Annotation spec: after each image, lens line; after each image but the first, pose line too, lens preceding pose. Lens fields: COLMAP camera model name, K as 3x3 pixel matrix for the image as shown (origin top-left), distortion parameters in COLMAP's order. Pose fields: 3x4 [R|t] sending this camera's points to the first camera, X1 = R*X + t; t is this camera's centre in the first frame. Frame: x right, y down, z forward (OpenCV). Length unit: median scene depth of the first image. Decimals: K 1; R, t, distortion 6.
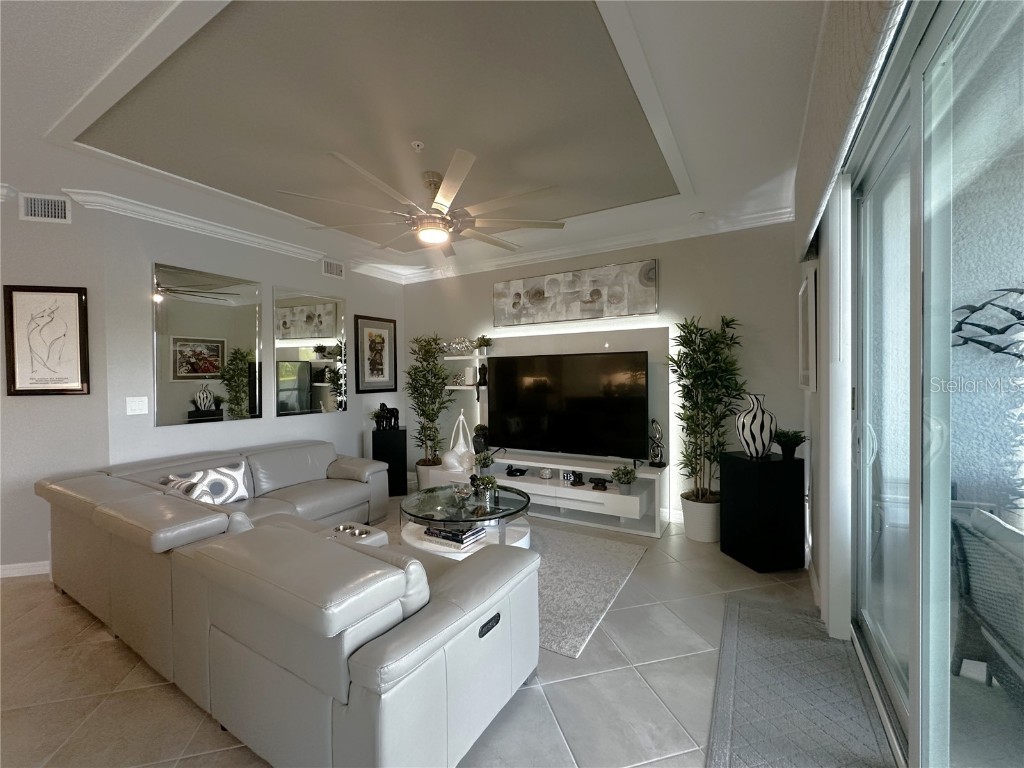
lens RADIAL K [[420.7, 0, 502.6], [0, 420.7, 382.1], [0, 0, 1]] dist [-0.003412, 0.000978]
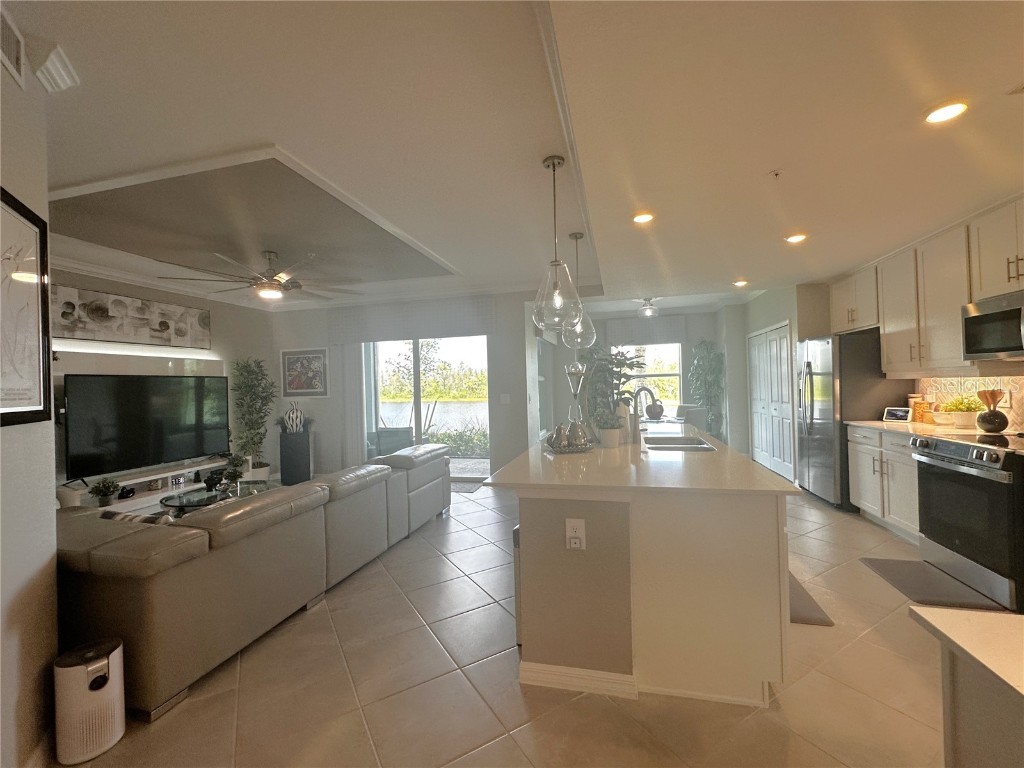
lens RADIAL K [[420.7, 0, 510.7], [0, 420.7, 383.3], [0, 0, 1]] dist [-0.003412, 0.000978]
pose [[-0.277785, 0.026046, 0.960290, -1.175598], [0.043342, 0.998954, -0.014557, 0.011374], [-0.959665, 0.037577, -0.278623, 0.407428]]
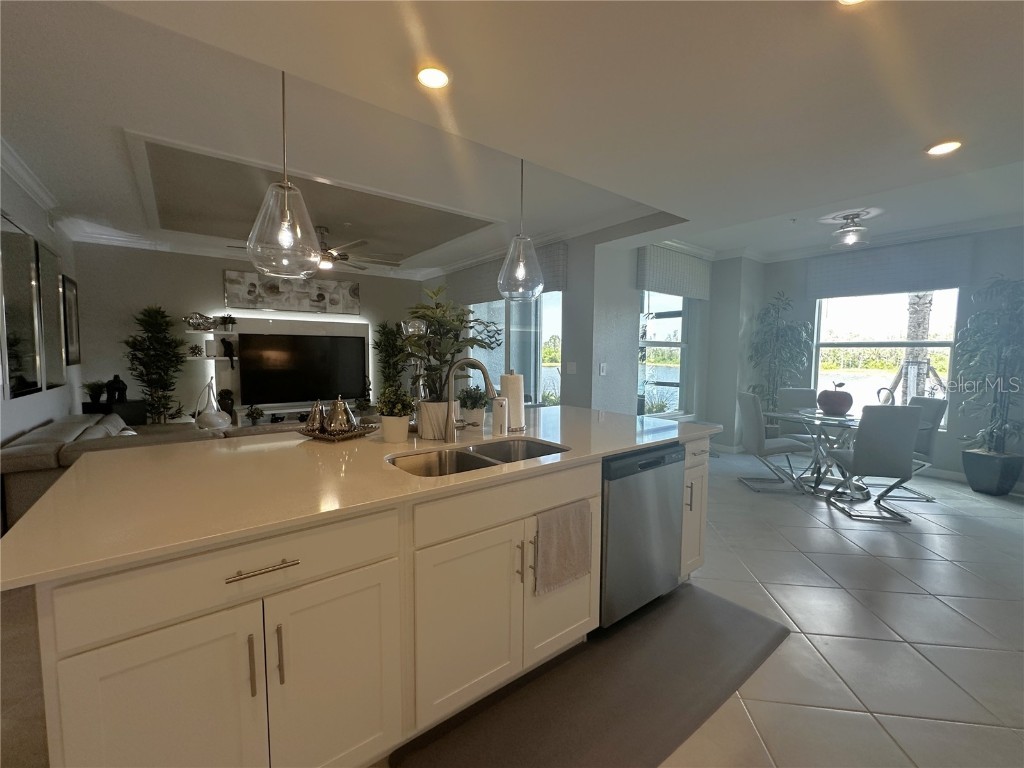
lens RADIAL K [[420.7, 0, 521.5], [0, 420.7, 383.0], [0, 0, 1]] dist [-0.003412, 0.000978]
pose [[0.360225, -0.053040, 0.931356, -0.962956], [-0.000015, 0.998382, 0.056863, 0.017528], [-0.932865, -0.020498, 0.359642, -0.238767]]
